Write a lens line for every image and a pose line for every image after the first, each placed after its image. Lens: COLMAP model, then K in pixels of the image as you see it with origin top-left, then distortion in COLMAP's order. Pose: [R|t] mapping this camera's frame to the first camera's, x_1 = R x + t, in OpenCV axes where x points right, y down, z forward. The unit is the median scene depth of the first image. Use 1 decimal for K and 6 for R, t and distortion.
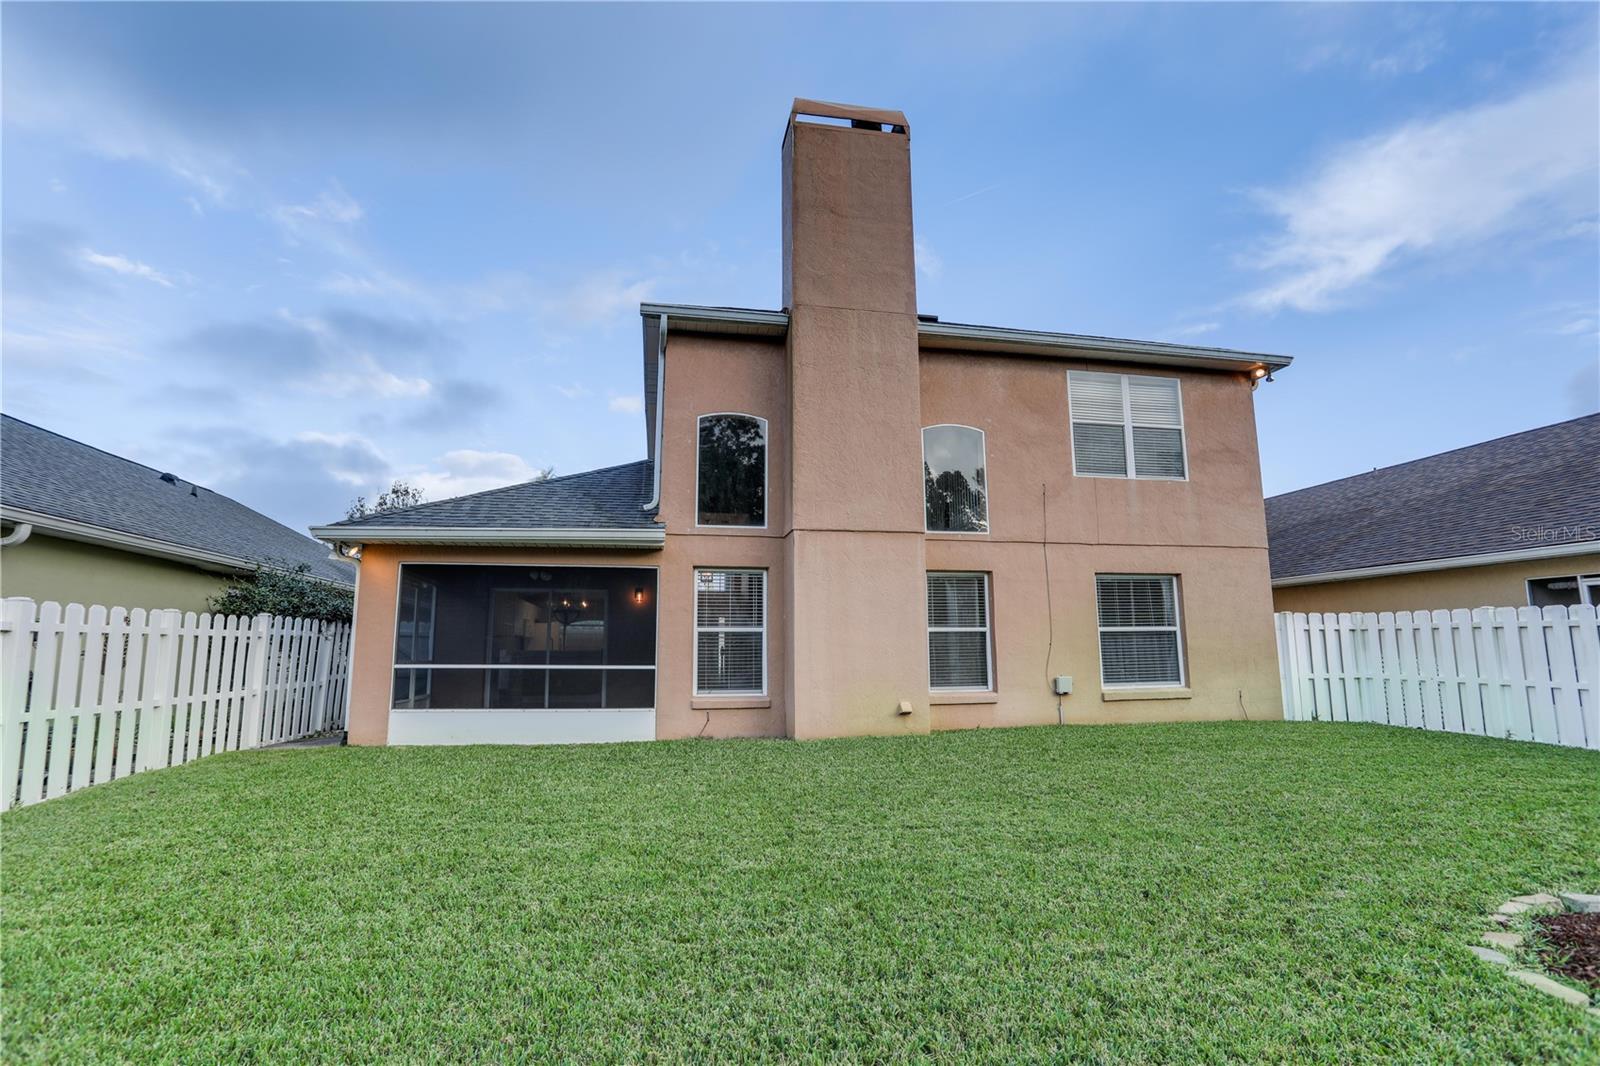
lens RADIAL K [[773.4, 0, 800.0], [0, 773.4, 533.0], [0, 0, 1]] dist [-0.054878, 0.026195]
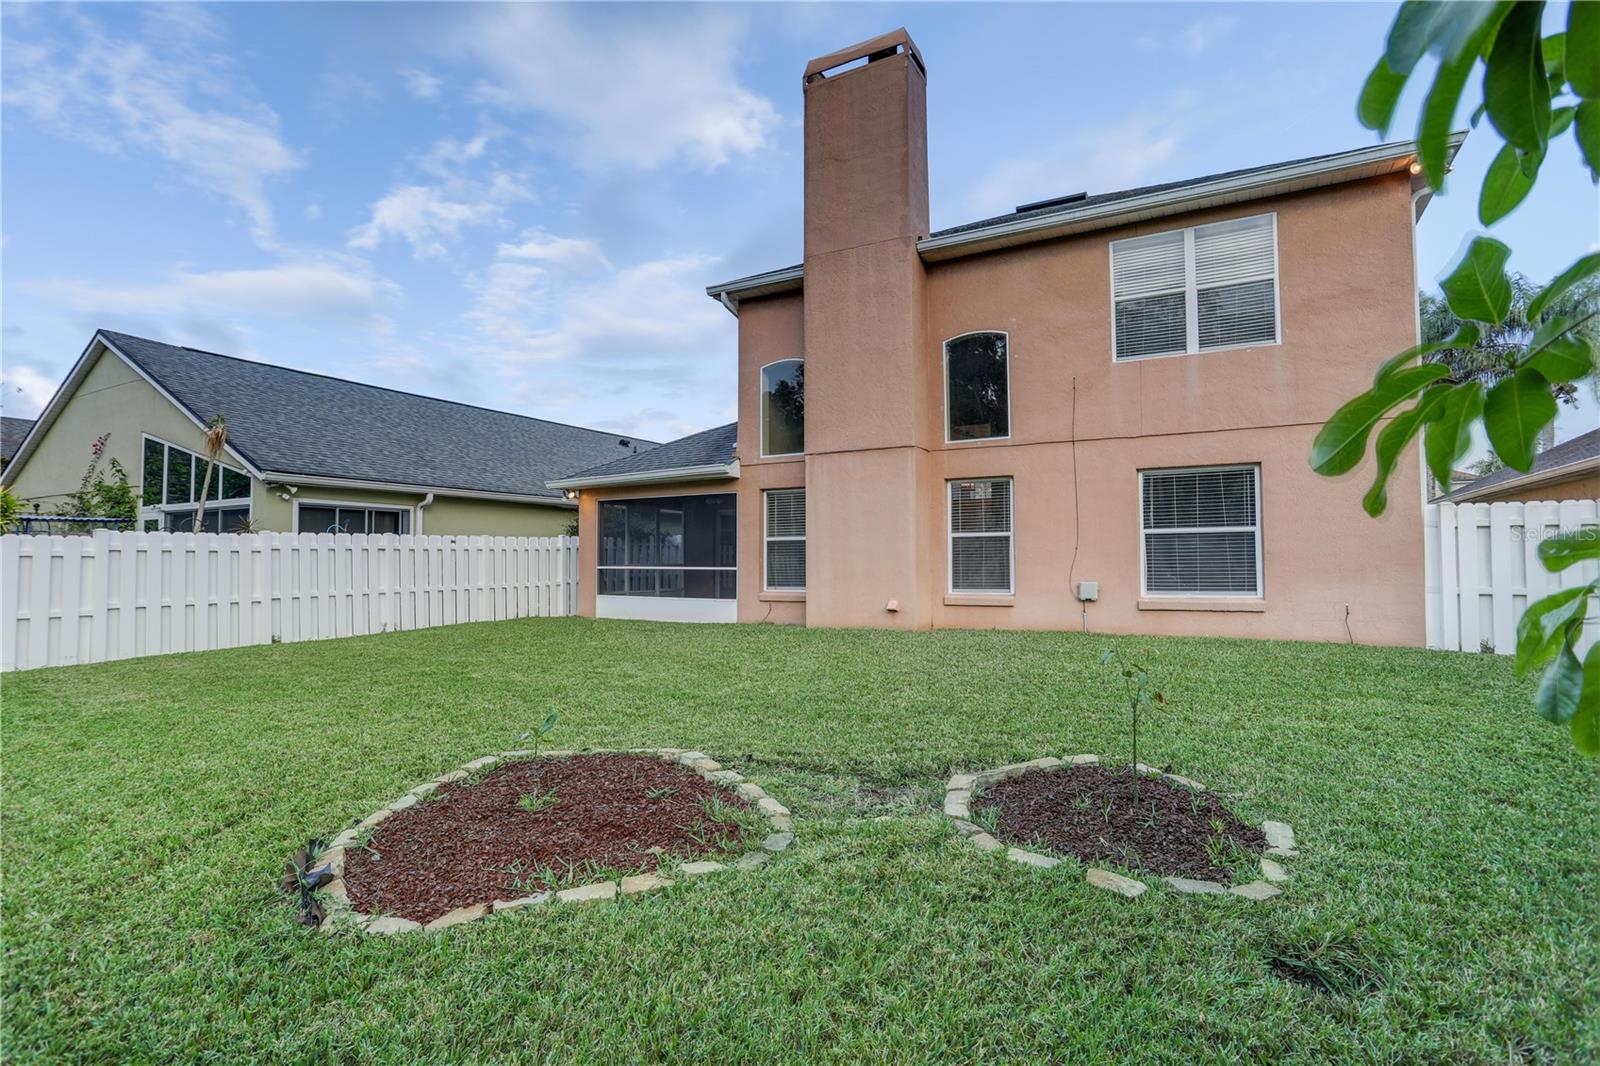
lens RADIAL K [[773.4, 0, 800.0], [0, 773.4, 533.0], [0, 0, 1]] dist [-0.054878, 0.026195]
pose [[0.771156, -0.022691, -0.636242, 0.678928], [0.098002, 0.991684, 0.083416, 0.013532], [0.629058, -0.126680, 0.766967, 0.059923]]
